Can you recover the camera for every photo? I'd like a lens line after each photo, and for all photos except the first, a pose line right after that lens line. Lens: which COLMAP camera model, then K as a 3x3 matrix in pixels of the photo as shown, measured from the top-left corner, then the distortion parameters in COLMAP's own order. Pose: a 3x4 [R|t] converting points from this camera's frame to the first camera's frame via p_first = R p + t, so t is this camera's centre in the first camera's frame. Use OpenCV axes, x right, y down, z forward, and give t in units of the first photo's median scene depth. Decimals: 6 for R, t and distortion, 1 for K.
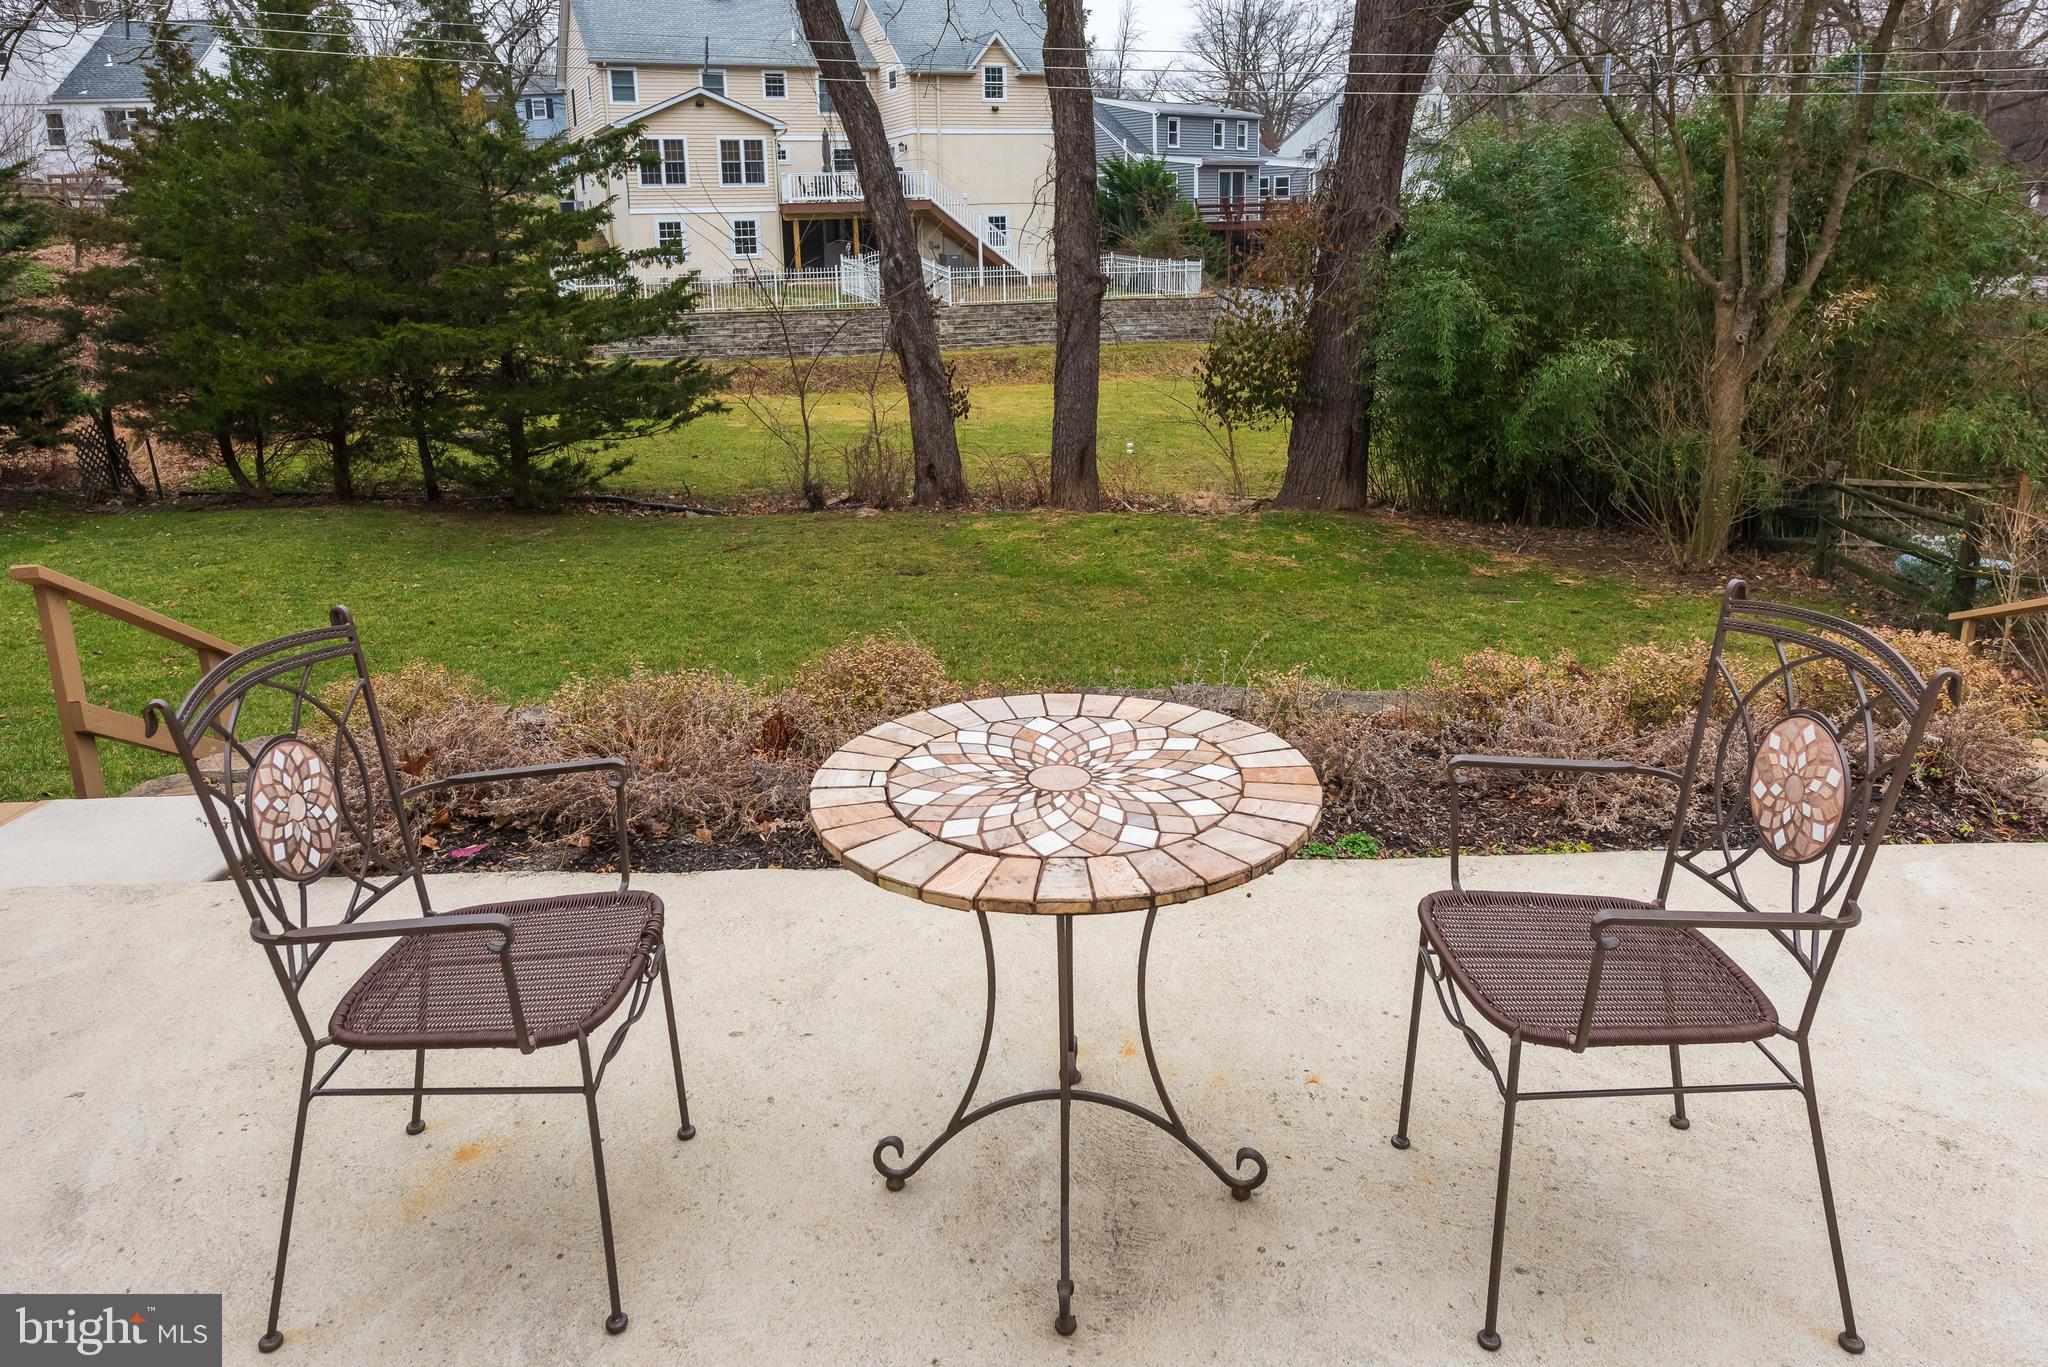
lens RADIAL K [[1335.0, 0, 1014.1], [0, 1335.0, 520.4], [0, 0, 1]] dist [0.016195, -0.005339]
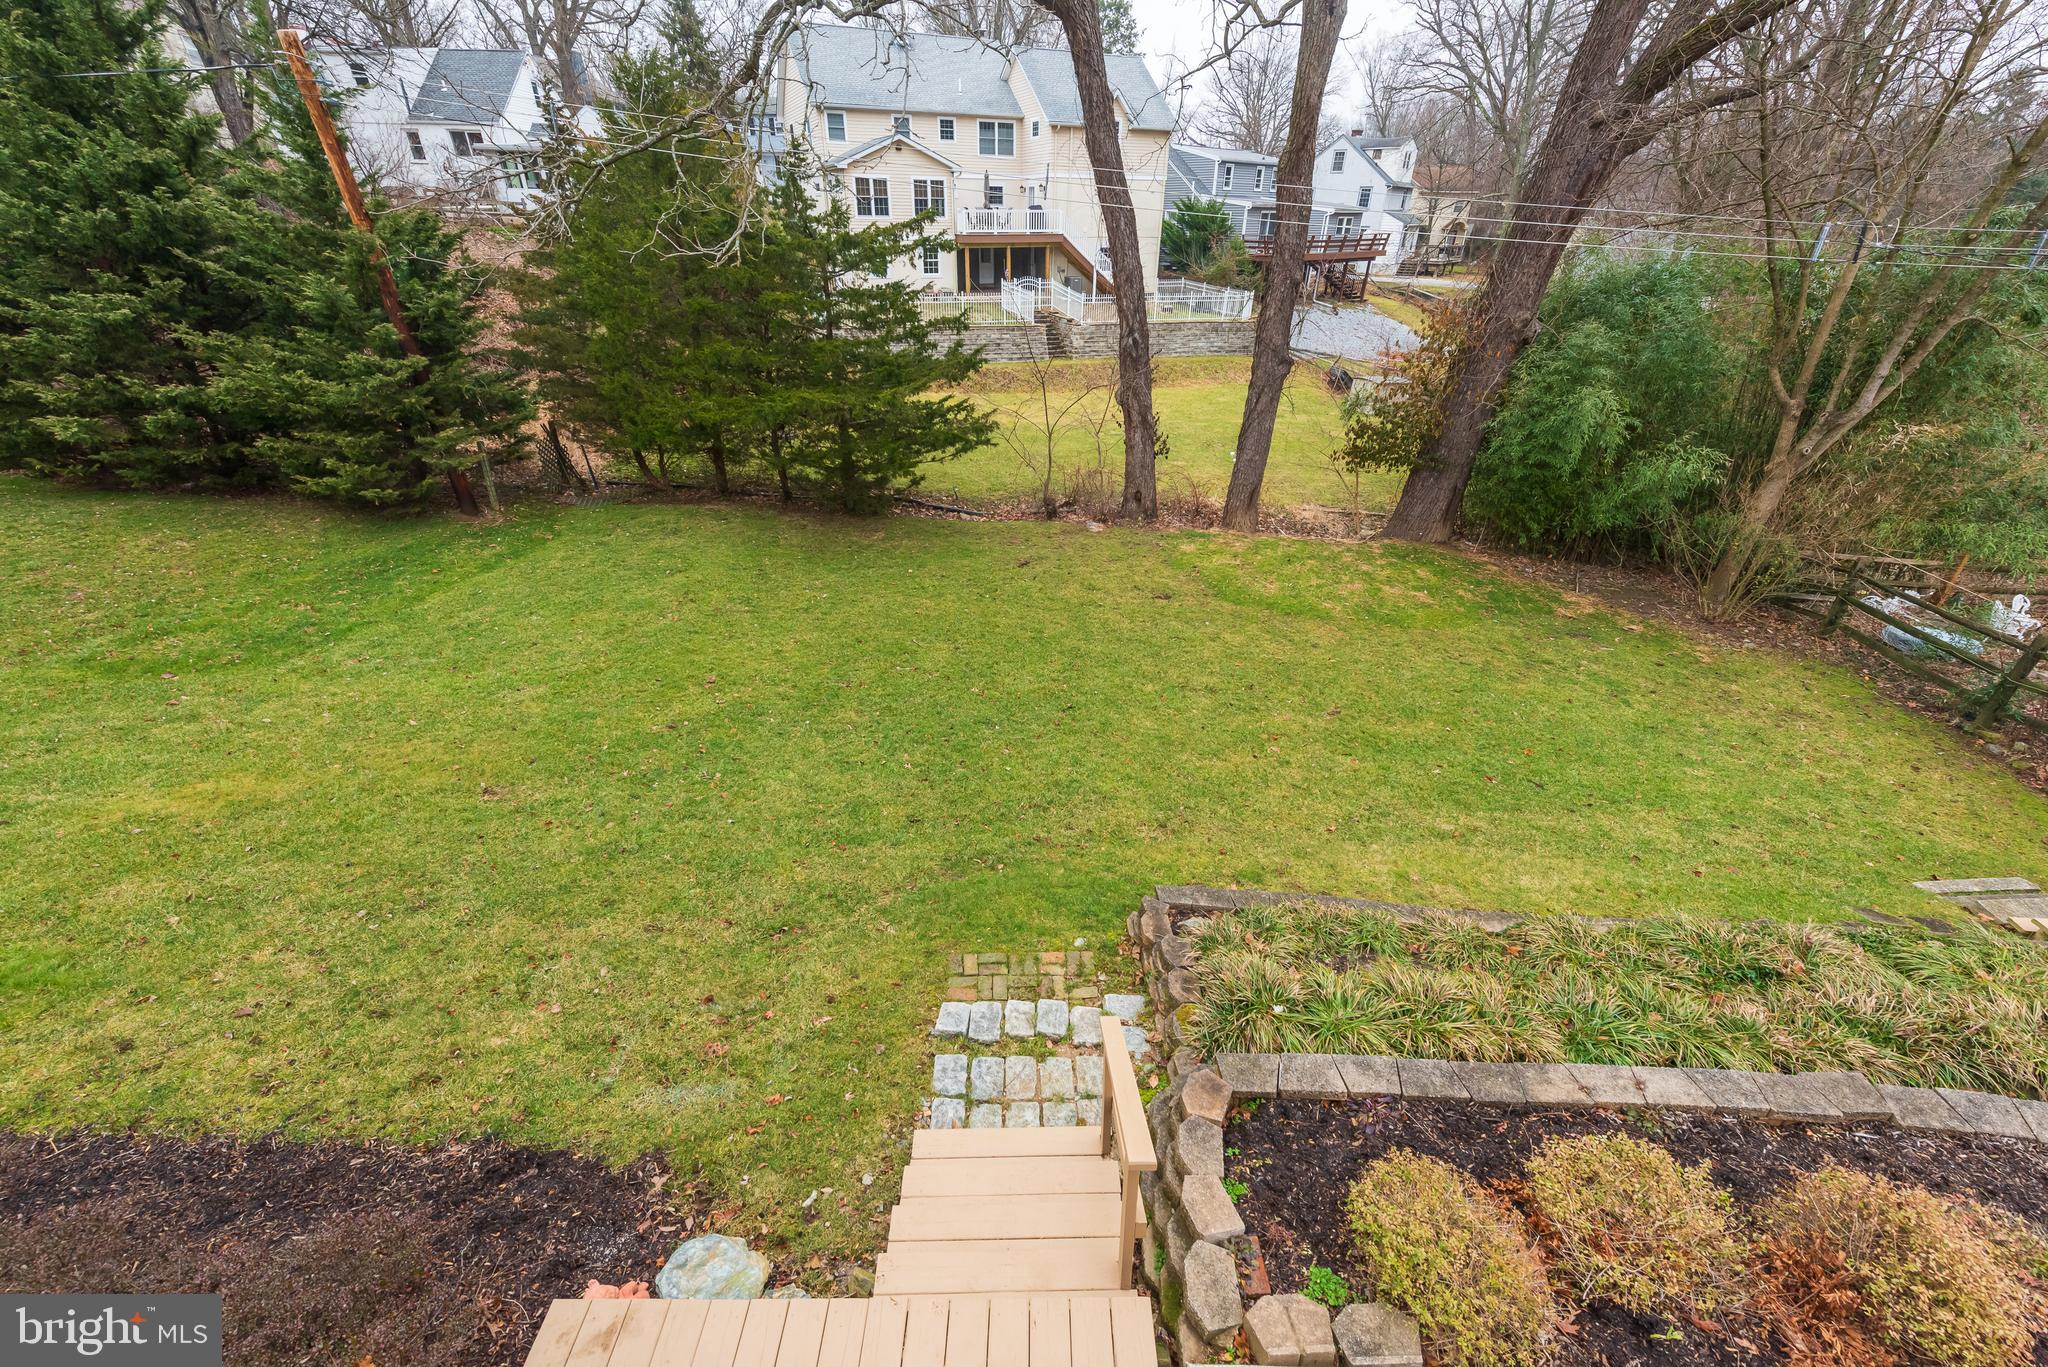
lens RADIAL K [[808.5, 0, 1019.0], [0, 808.5, 699.3], [0, 0, 1]] dist [0.009843, -0.000331]
pose [[0.999200, 0.039962, 0.001777, -0.173703], [-0.038449, 0.947232, 0.318233, -0.096552], [0.011034, -0.318047, 0.948011, 0.105075]]
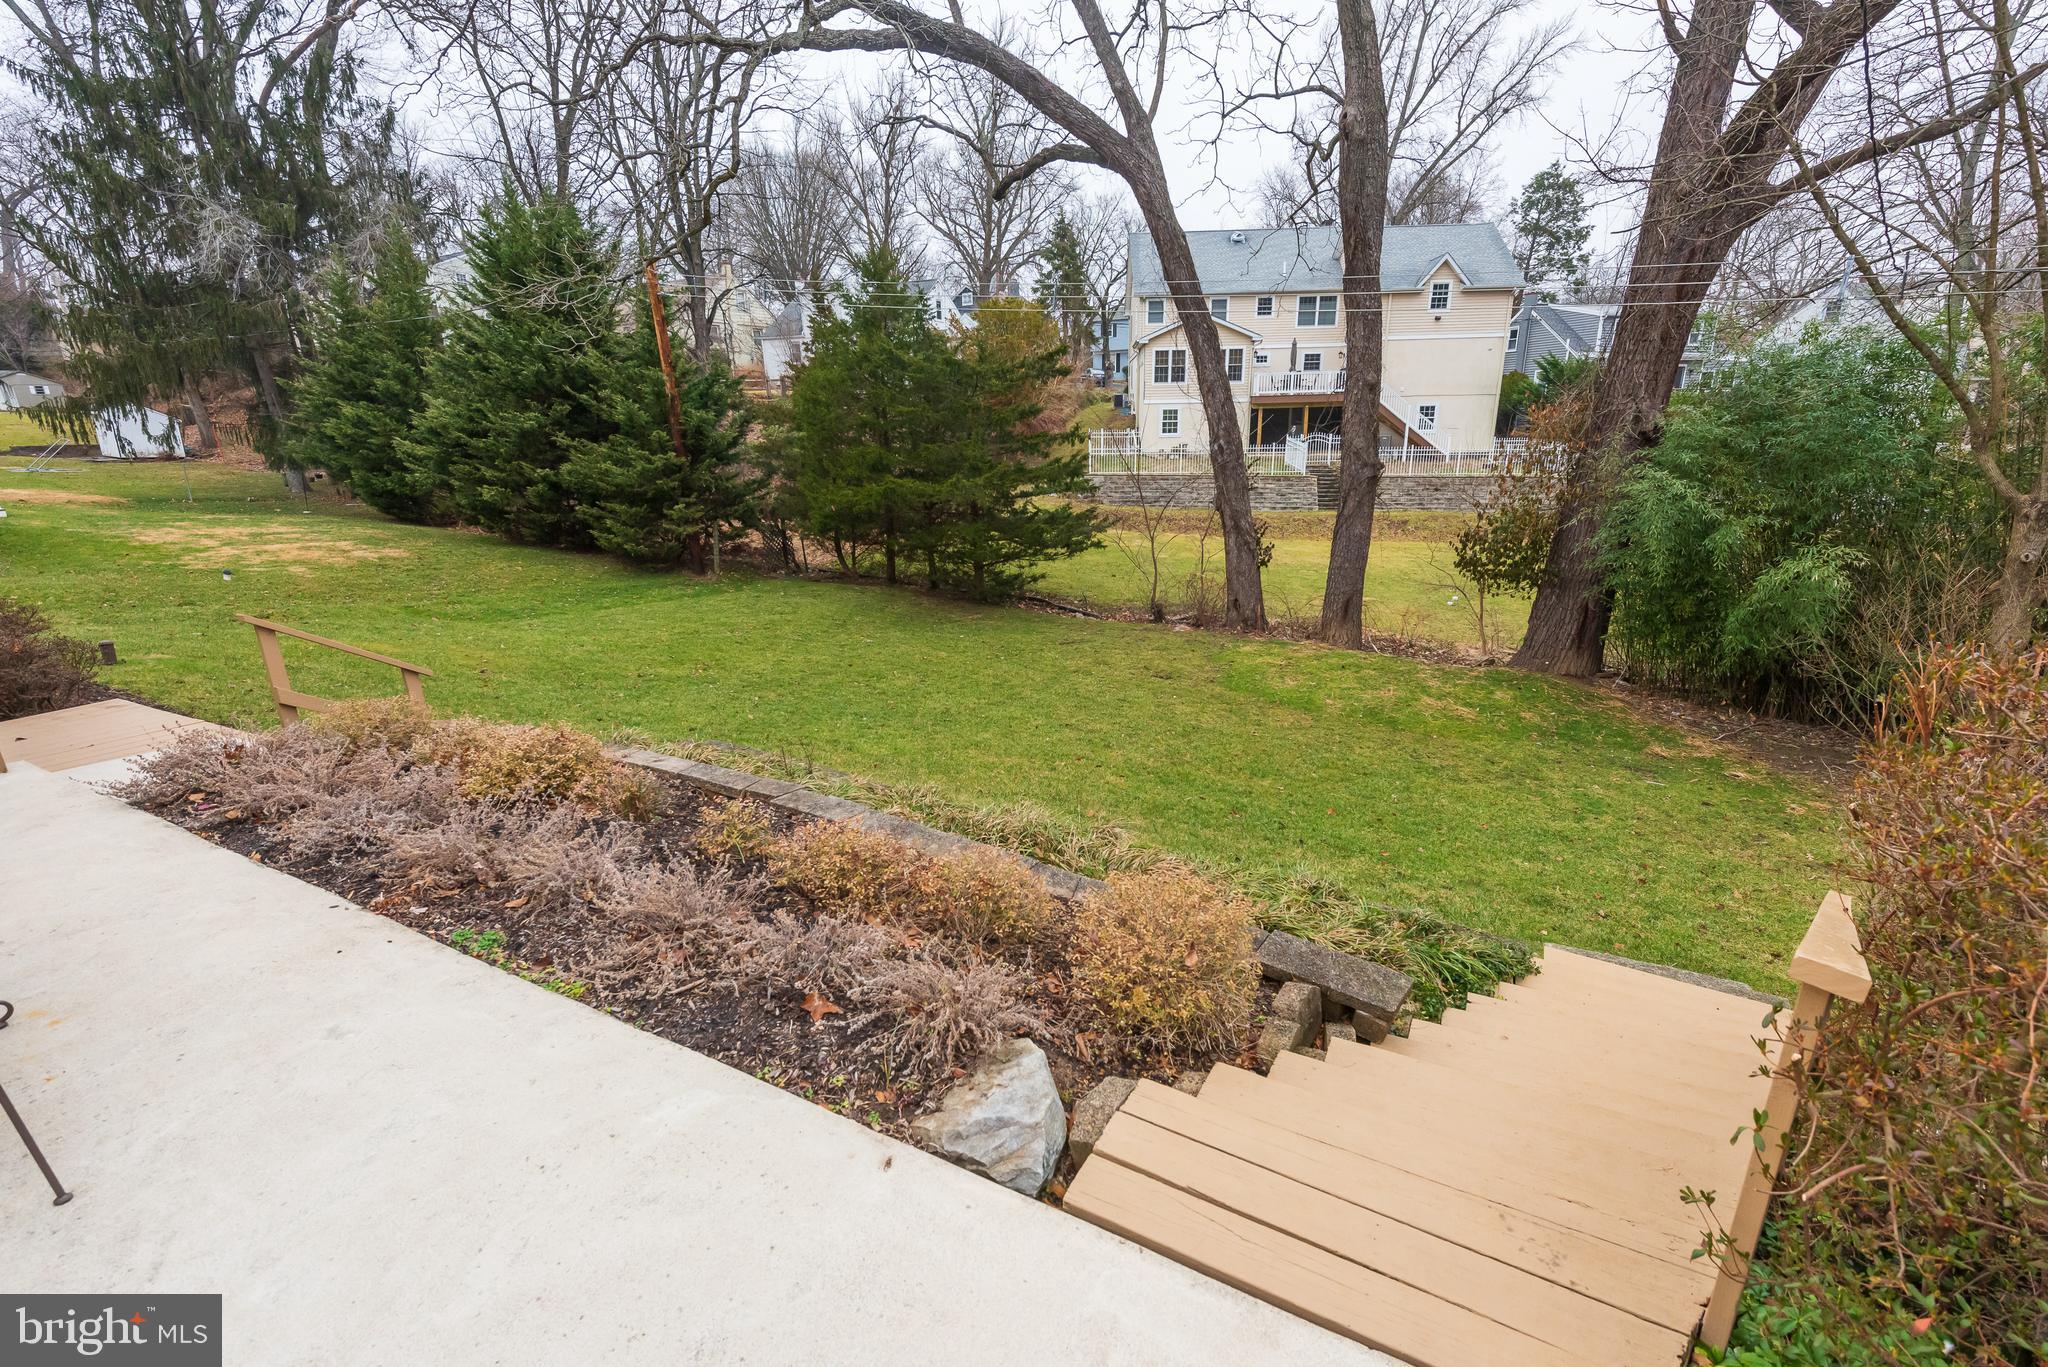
lens RADIAL K [[919.4, 0, 1011.7], [0, 919.4, 691.5], [0, 0, 1]] dist [0.014799, -0.003574]
pose [[0.875629, 0.151087, -0.458745, 0.172297], [-0.112439, 0.987483, 0.110608, -0.025354], [0.469715, -0.045271, 0.881657, 0.064137]]
